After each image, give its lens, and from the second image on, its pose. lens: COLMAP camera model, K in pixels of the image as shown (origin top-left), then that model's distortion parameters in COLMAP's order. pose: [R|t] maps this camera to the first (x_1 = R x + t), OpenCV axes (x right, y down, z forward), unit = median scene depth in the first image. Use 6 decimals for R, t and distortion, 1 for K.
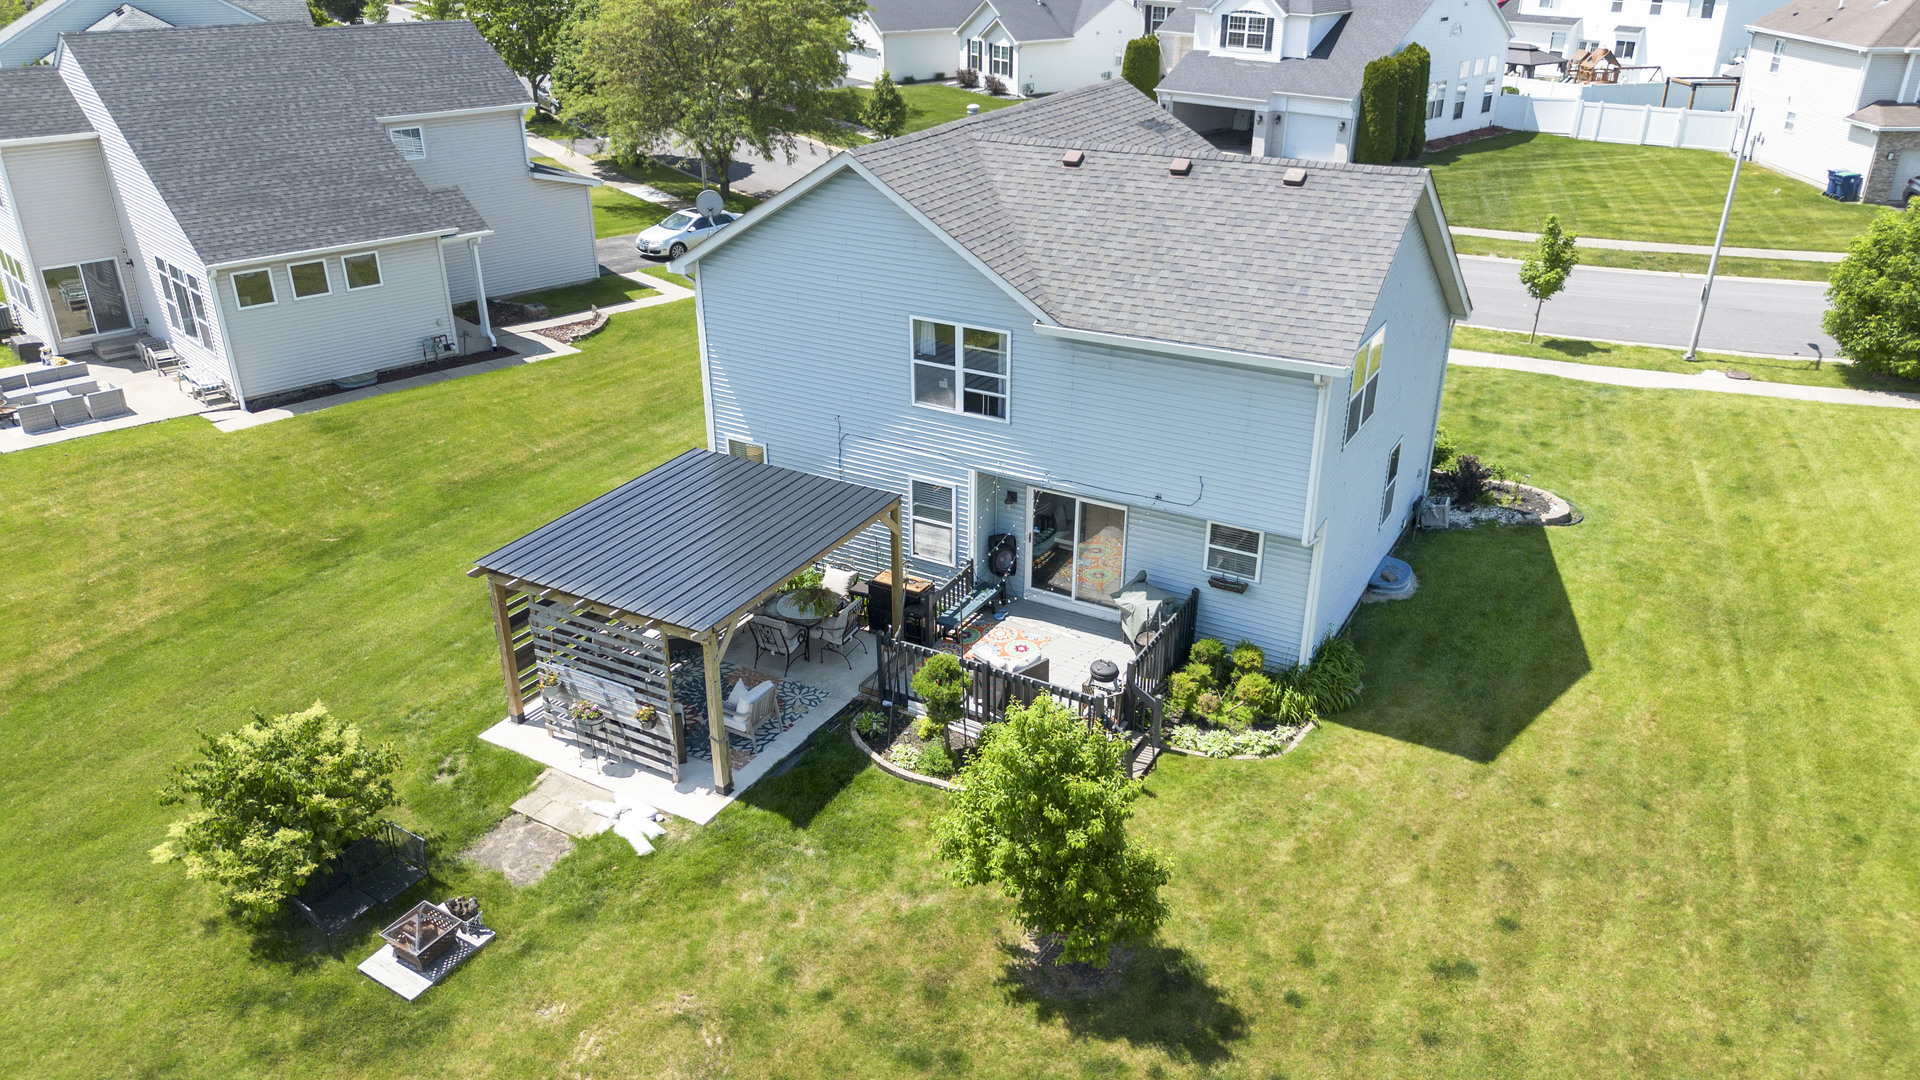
lens RADIAL K [[1369.3, 0, 953.8], [0, 1369.3, 538.6], [0, 0, 1]] dist [0.052045, -0.049377]
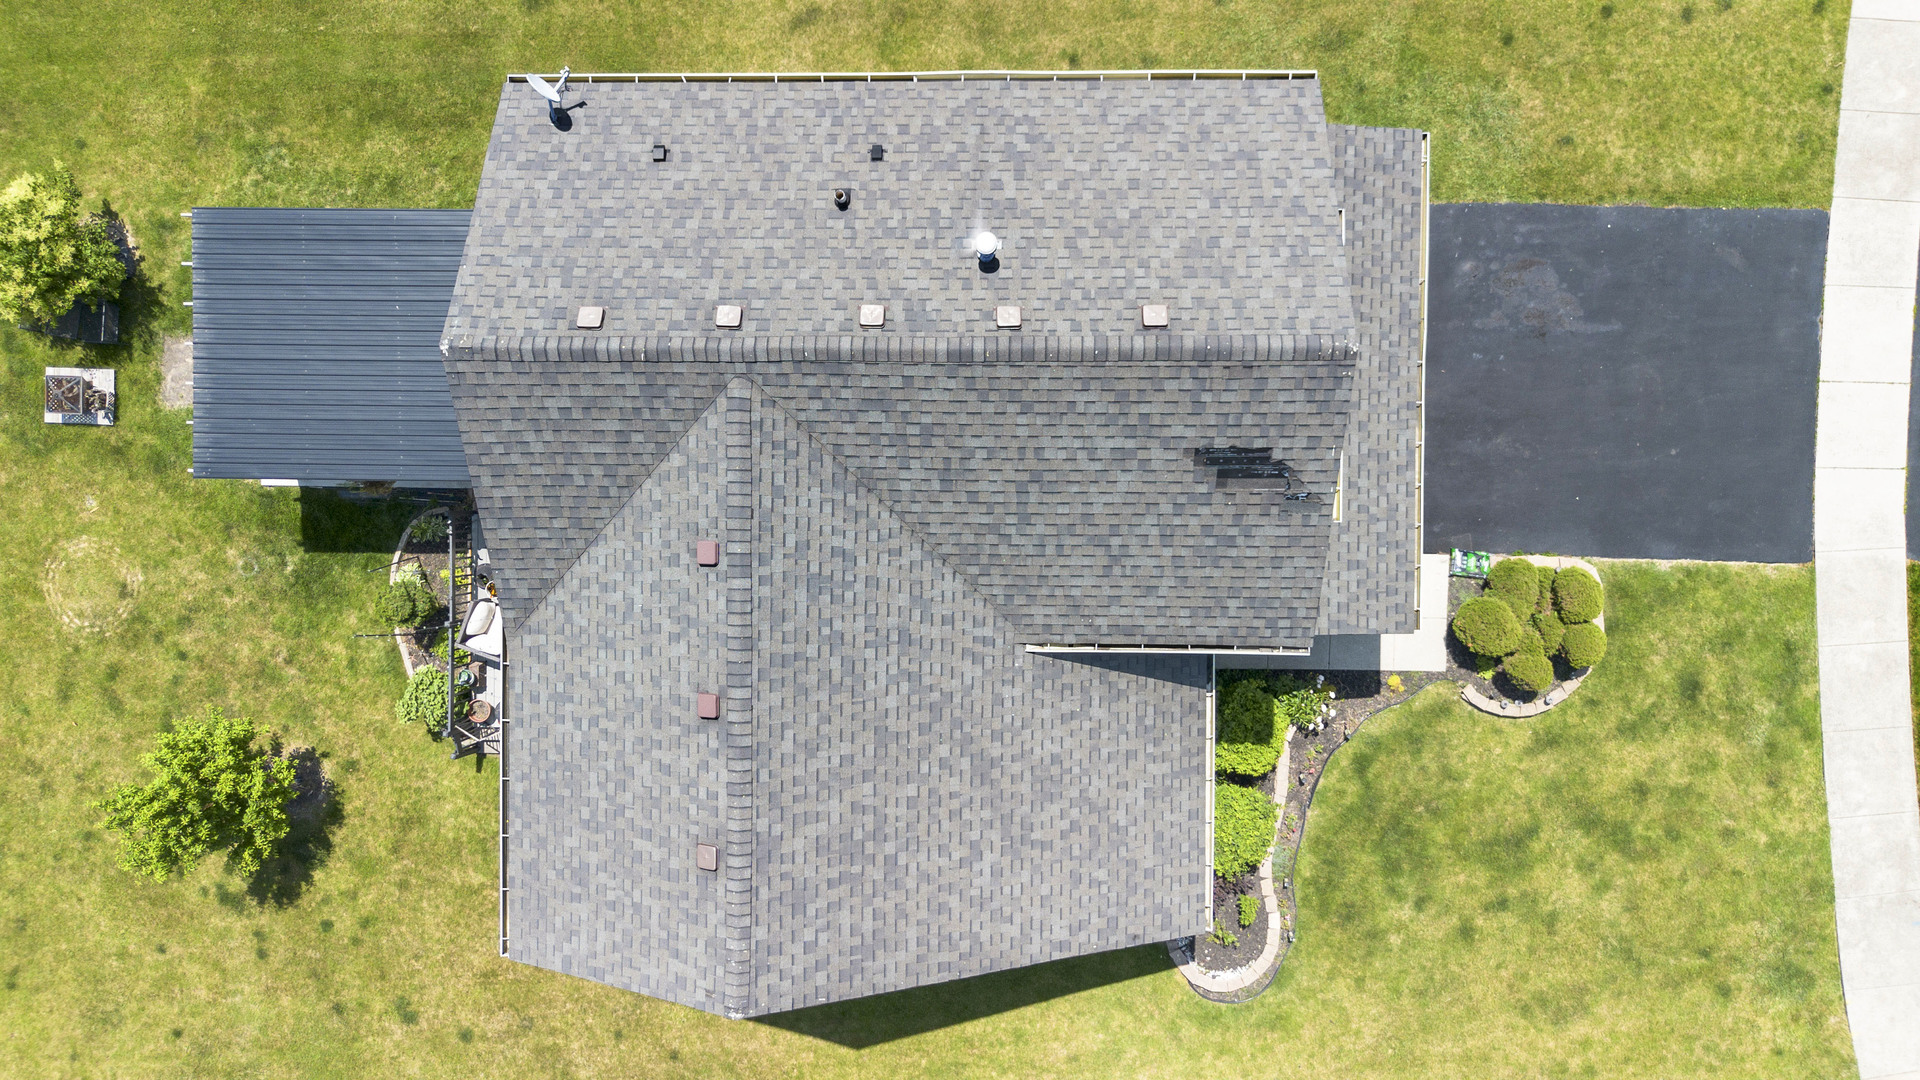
lens RADIAL K [[1369.3, 0, 961.6], [0, 1369.3, 532.7], [0, 0, 1]] dist [0.052045, -0.049377]
pose [[0.483813, 0.875061, 0.013933, 0.131519], [-0.346901, 0.177133, 0.921023, -1.010189], [0.803483, -0.450436, 0.389258, 0.833646]]
